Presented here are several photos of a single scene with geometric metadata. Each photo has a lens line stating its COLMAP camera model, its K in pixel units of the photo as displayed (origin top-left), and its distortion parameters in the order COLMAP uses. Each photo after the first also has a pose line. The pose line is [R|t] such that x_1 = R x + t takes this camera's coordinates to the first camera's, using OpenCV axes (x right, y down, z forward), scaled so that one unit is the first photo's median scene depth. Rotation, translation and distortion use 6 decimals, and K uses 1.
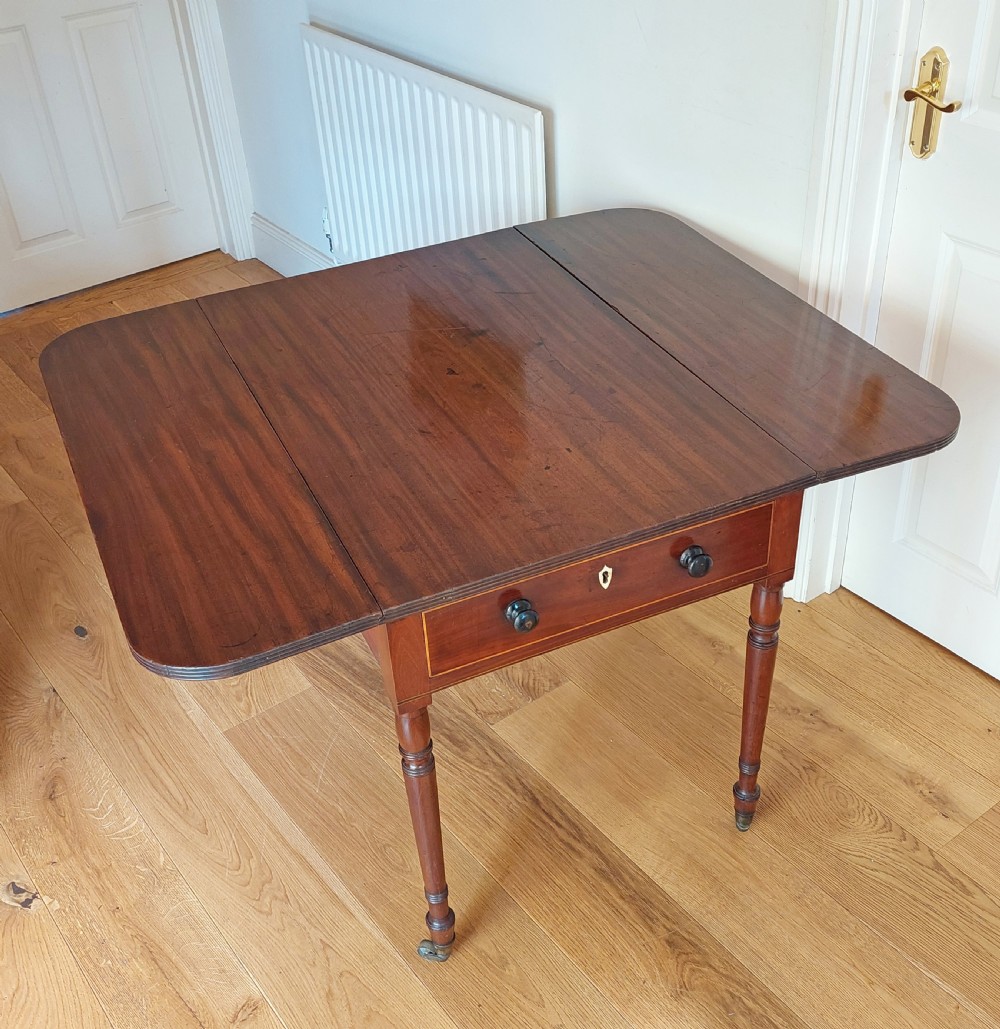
lens RADIAL K [[1215.9, 0, 543.0], [0, 1215.9, 515.8], [0, 0, 1]] dist [0.095048, -0.133192]
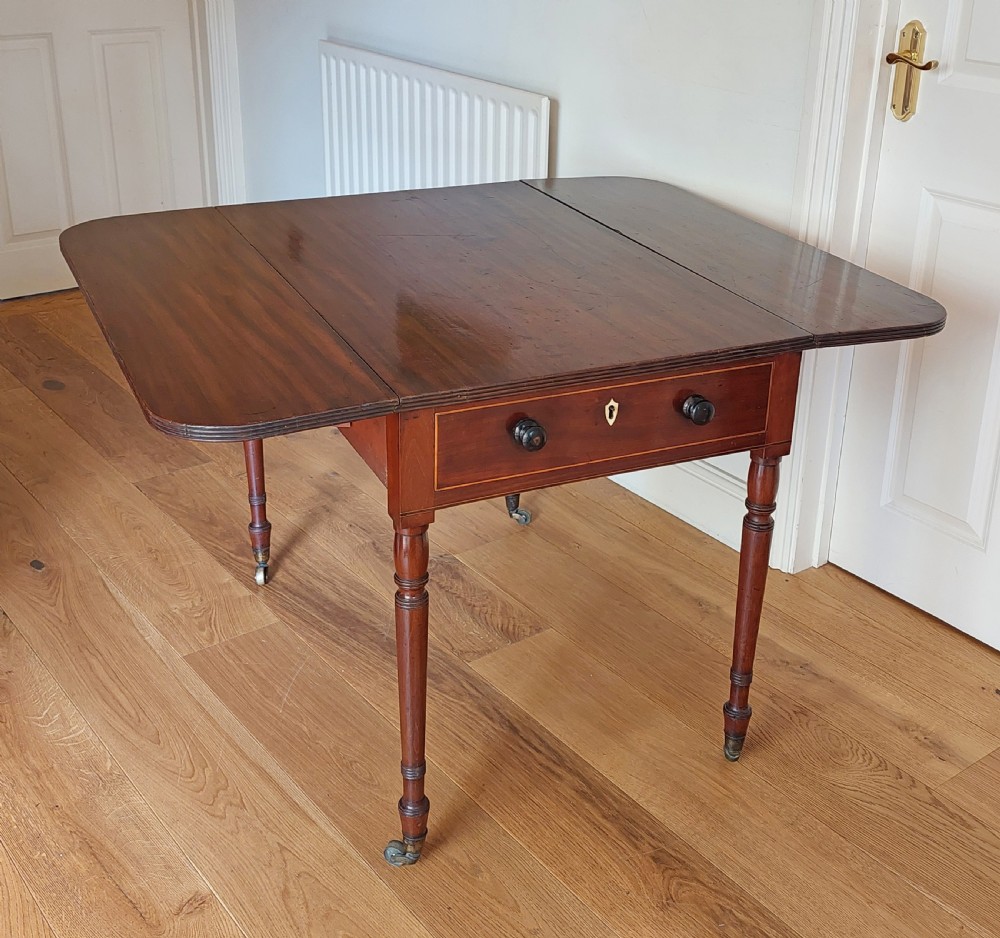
lens RADIAL K [[1291.6, 0, 552.1], [0, 1291.6, 354.8], [0, 0, 1]] dist [0.091059, -0.127628]
pose [[0.997524, 0.060269, 0.036255, -0.032634], [-0.049070, 0.965657, -0.255144, 0.225873], [-0.050387, 0.252733, 0.966223, -0.048298]]
